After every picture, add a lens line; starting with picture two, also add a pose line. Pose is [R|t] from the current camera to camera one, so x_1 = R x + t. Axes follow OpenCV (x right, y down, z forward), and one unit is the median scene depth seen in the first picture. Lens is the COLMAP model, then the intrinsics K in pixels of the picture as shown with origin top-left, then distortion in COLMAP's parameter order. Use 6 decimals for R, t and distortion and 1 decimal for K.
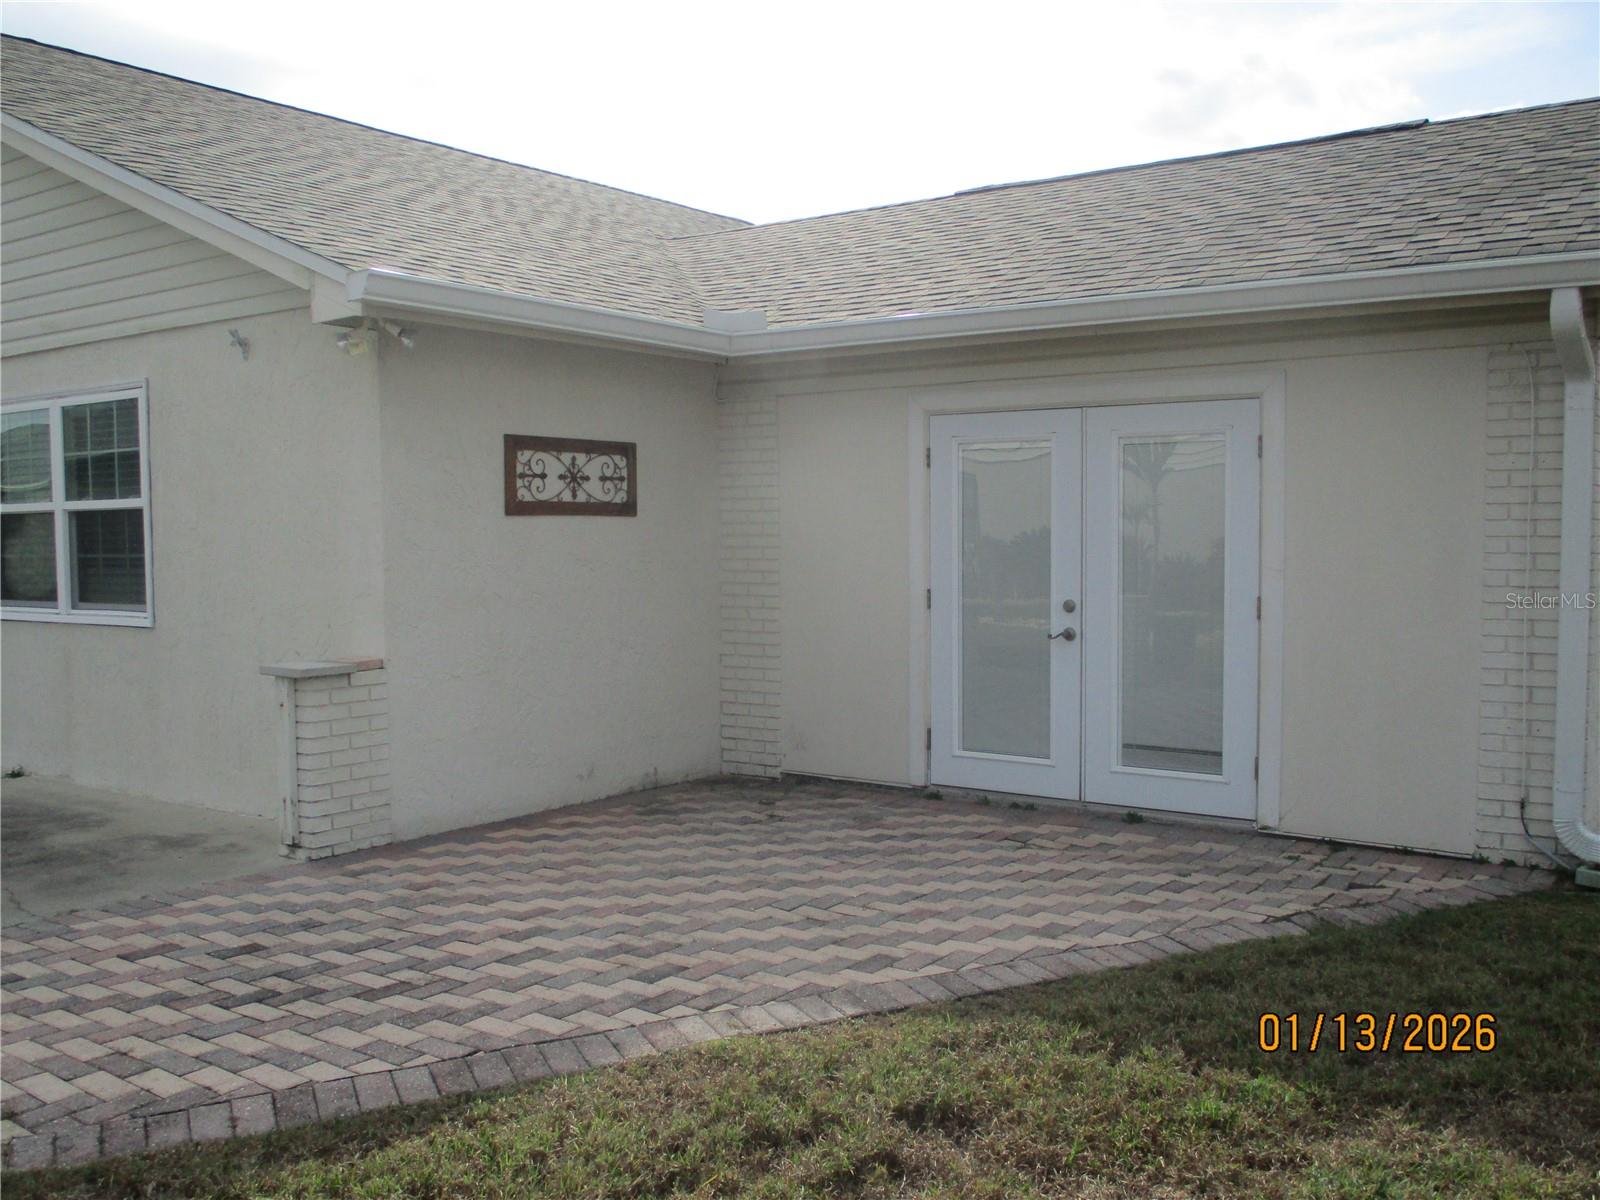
lens RADIAL K [[1487.9, 0, 800.0], [0, 1487.9, 600.0], [0, 0, 1]] dist [-0.022673, 0.012965]
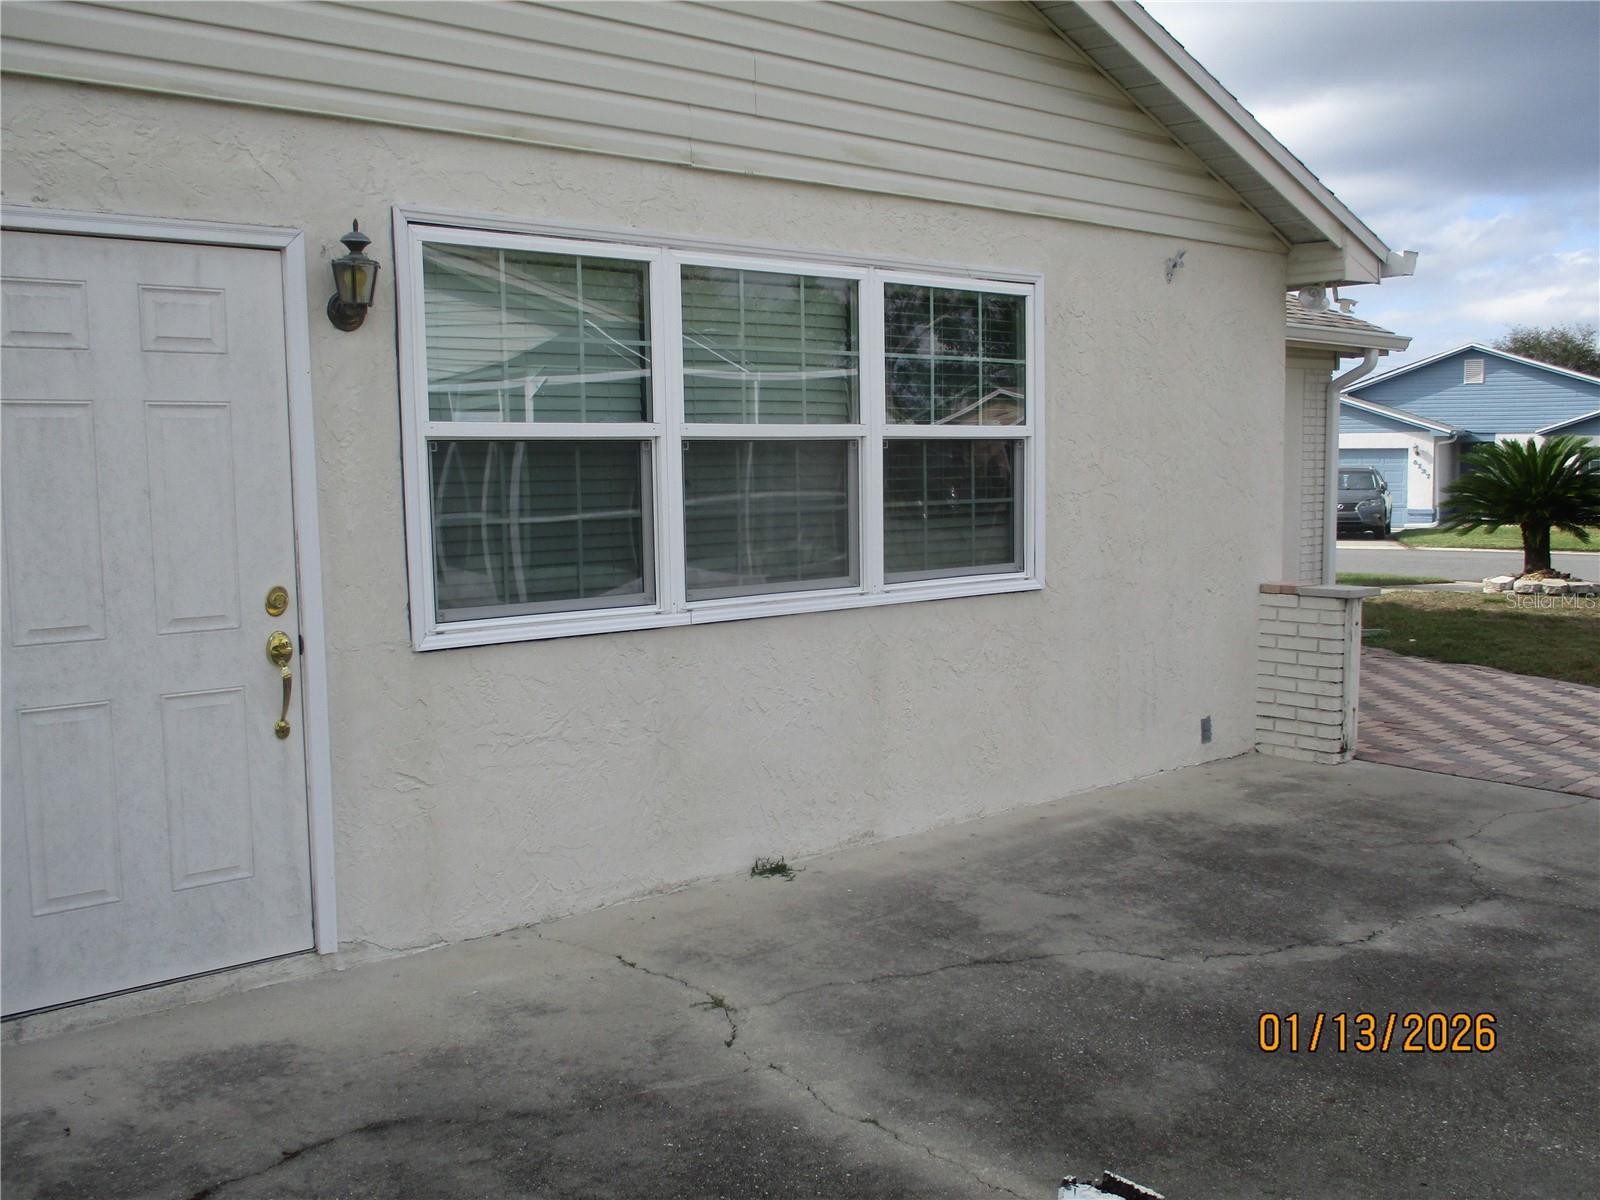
lens RADIAL K [[1487.9, 0, 800.0], [0, 1487.9, 600.0], [0, 0, 1]] dist [-0.022673, 0.012965]
pose [[0.240273, -0.075471, 0.967767, -2.123423], [0.064965, 0.995988, 0.061542, -0.056609], [-0.968529, 0.048084, 0.244212, 1.594679]]
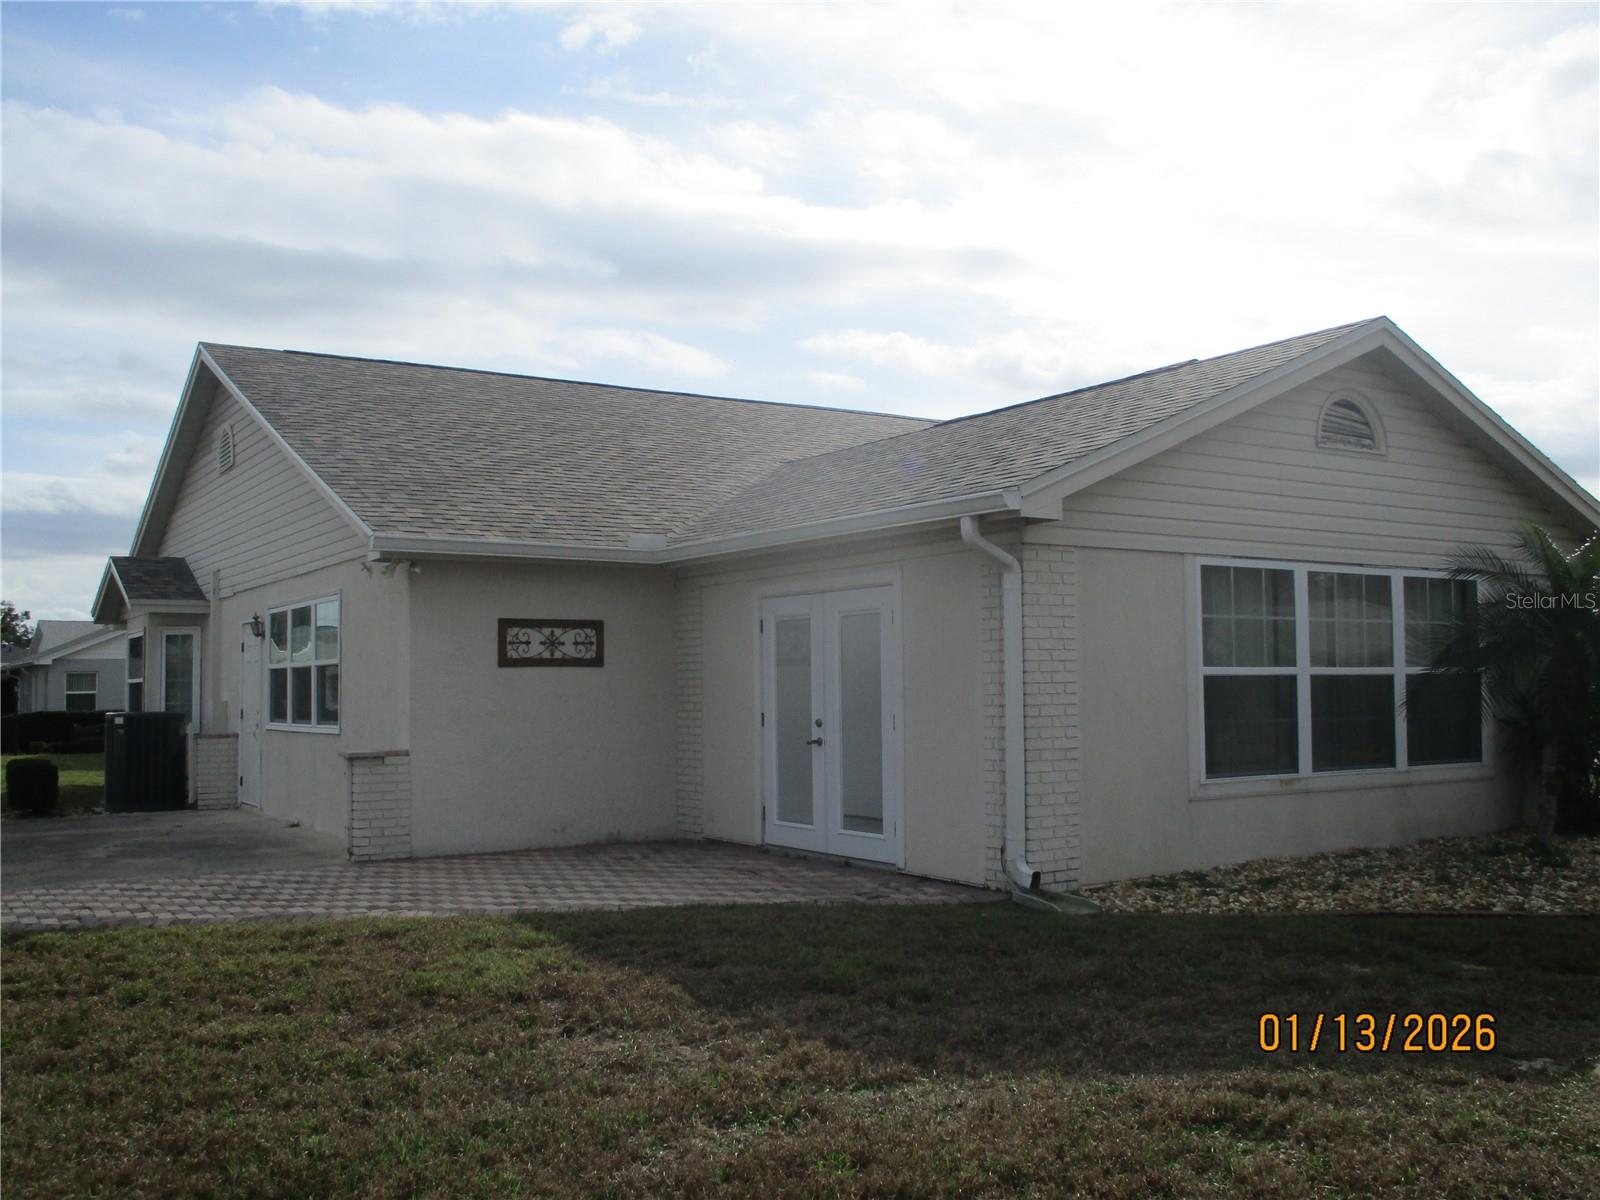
lens RADIAL K [[1487.9, 0, 800.0], [0, 1487.9, 600.0], [0, 0, 1]] dist [-0.022673, 0.012965]
pose [[0.931726, -0.027420, -0.362125, 0.687459], [-0.010000, 0.994830, -0.101058, 0.031811], [0.363024, 0.097780, 0.926635, -0.407739]]
